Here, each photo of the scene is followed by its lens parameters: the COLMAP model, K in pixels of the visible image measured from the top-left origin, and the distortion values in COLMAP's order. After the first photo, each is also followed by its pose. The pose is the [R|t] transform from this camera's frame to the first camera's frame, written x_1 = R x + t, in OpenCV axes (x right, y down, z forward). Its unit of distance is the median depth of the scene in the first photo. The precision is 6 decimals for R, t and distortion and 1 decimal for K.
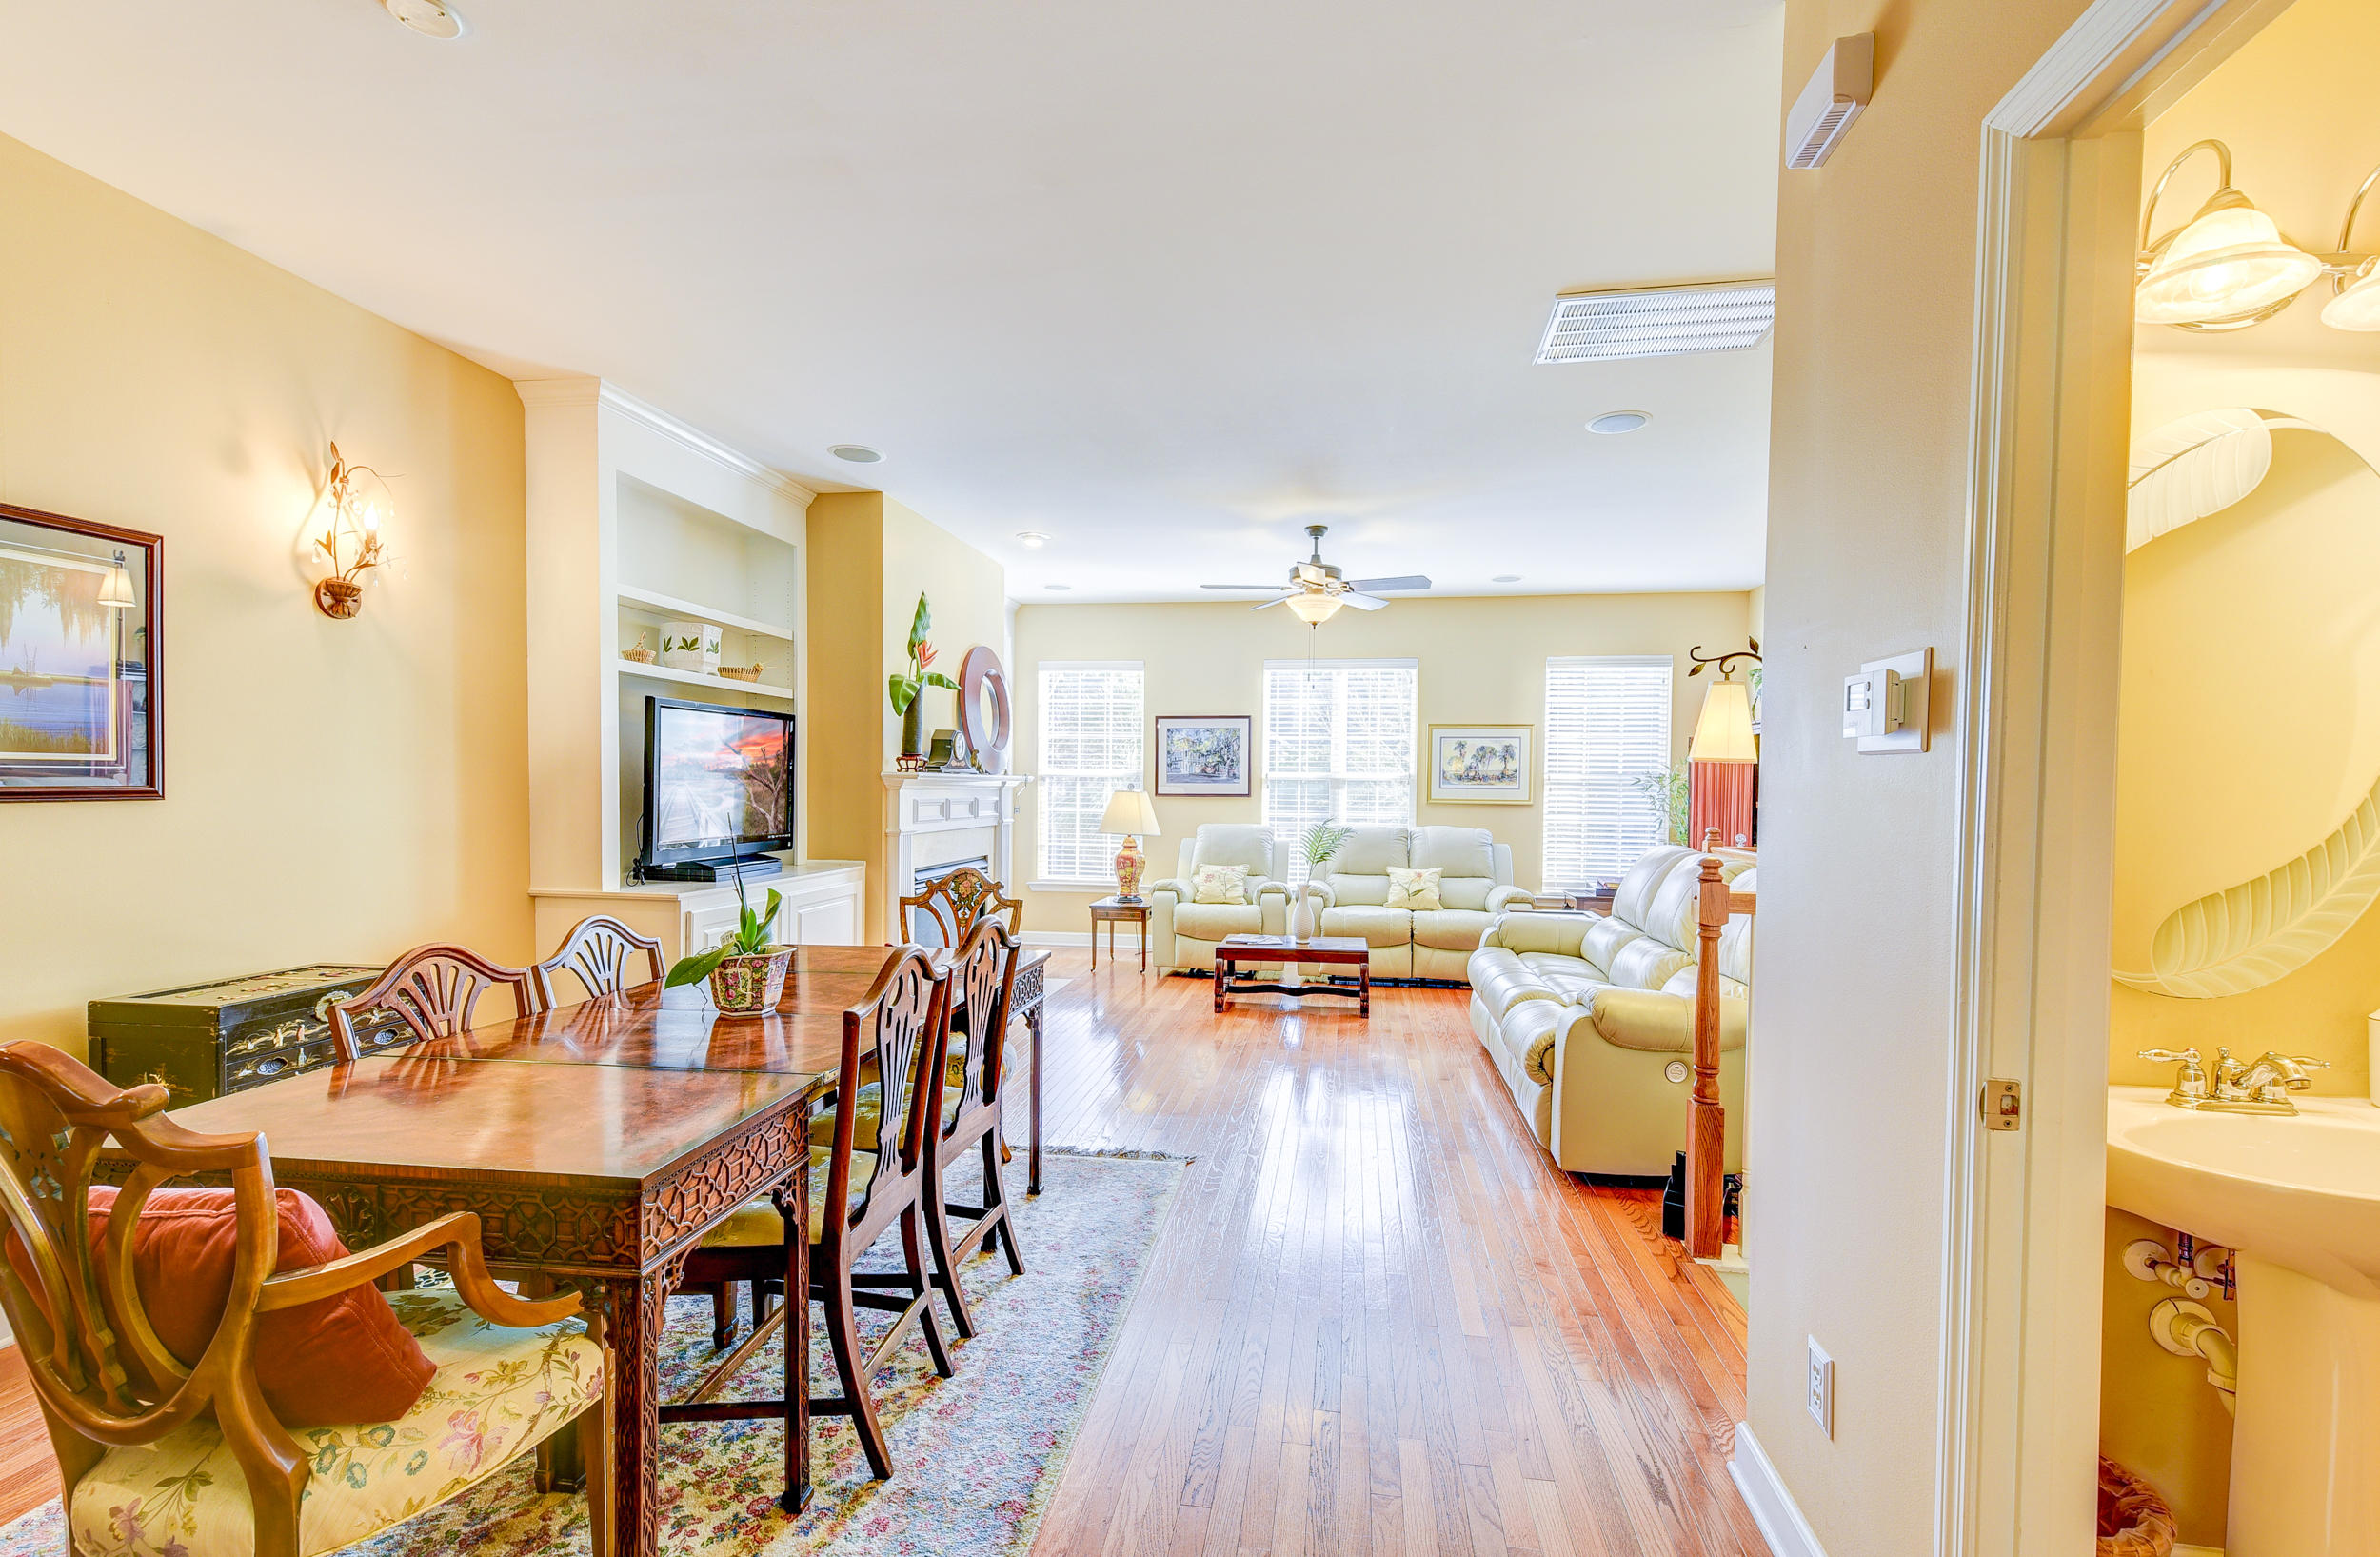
lens RADIAL K [[1019.1, 0, 1193.9], [0, 1019.1, 789.2], [0, 0, 1]] dist [0.000831, 0.000035]
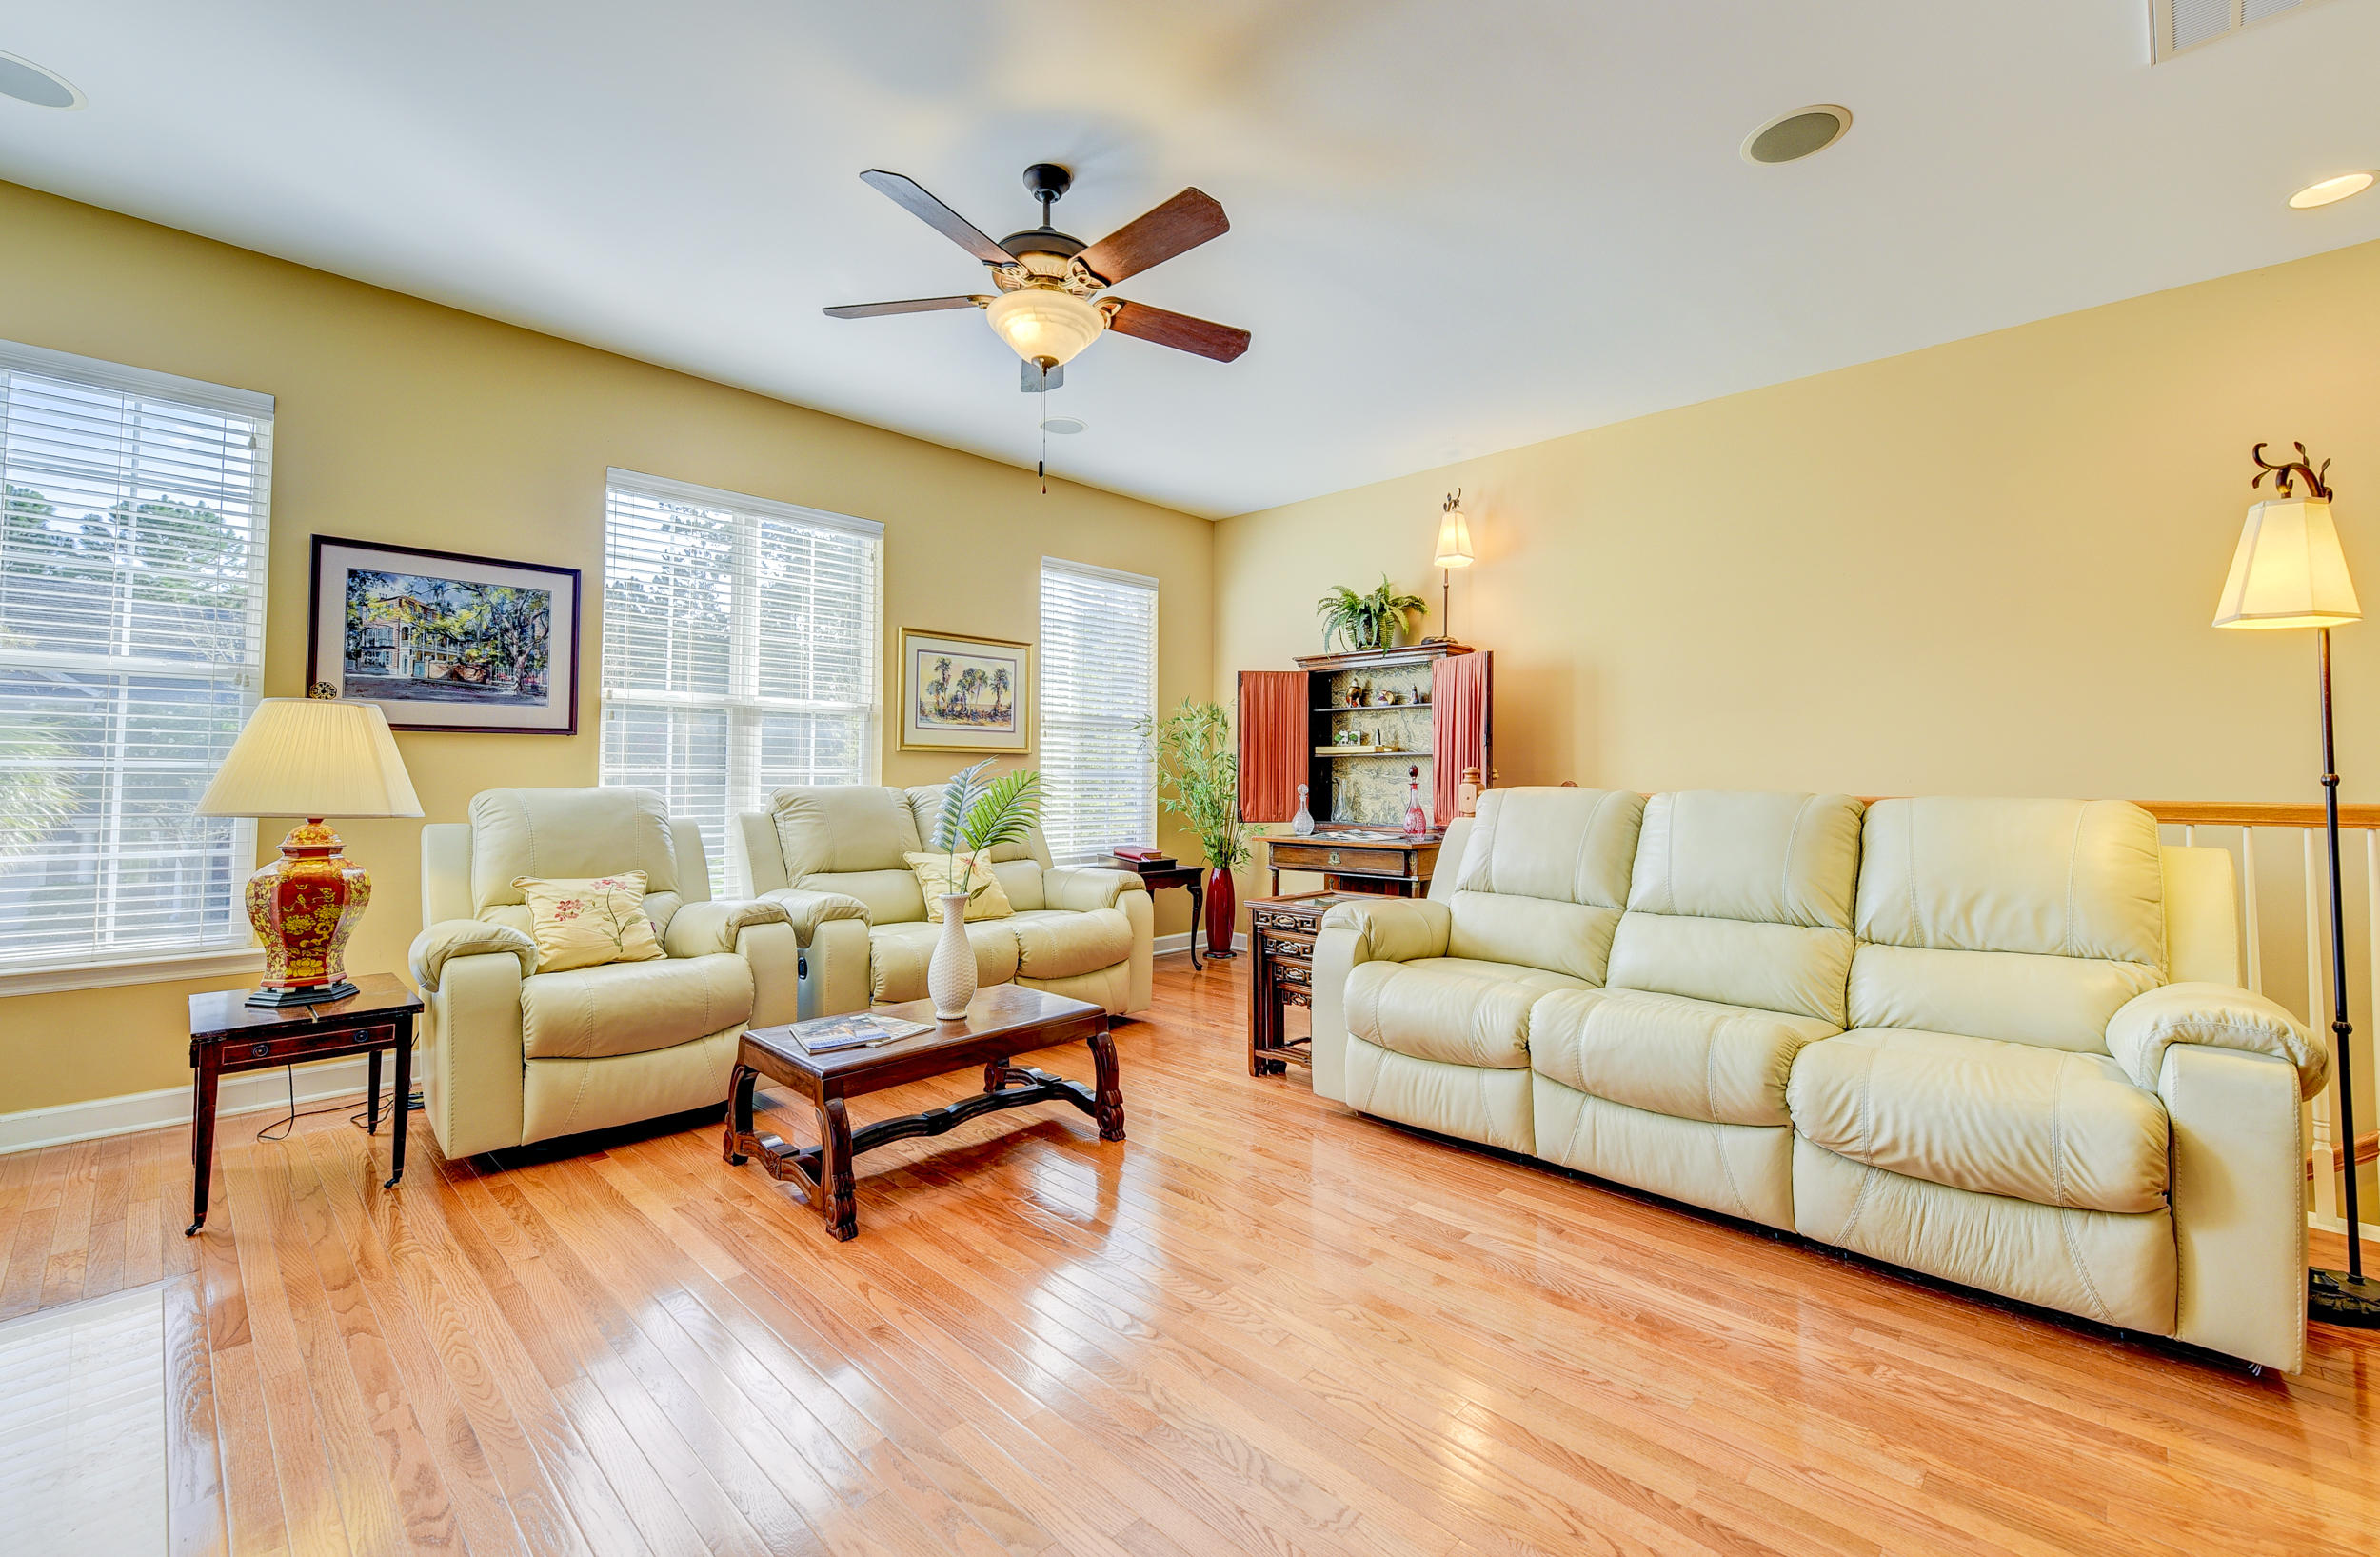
lens RADIAL K [[973.6, 0, 1199.4], [0, 973.6, 735.2], [0, 0, 1]] dist [0.011298, -0.000154]
pose [[0.571263, 0.027685, 0.820300, -0.175148], [0.003472, 0.999341, -0.036145, 0.028490], [-0.820760, 0.023496, 0.570790, 0.531290]]
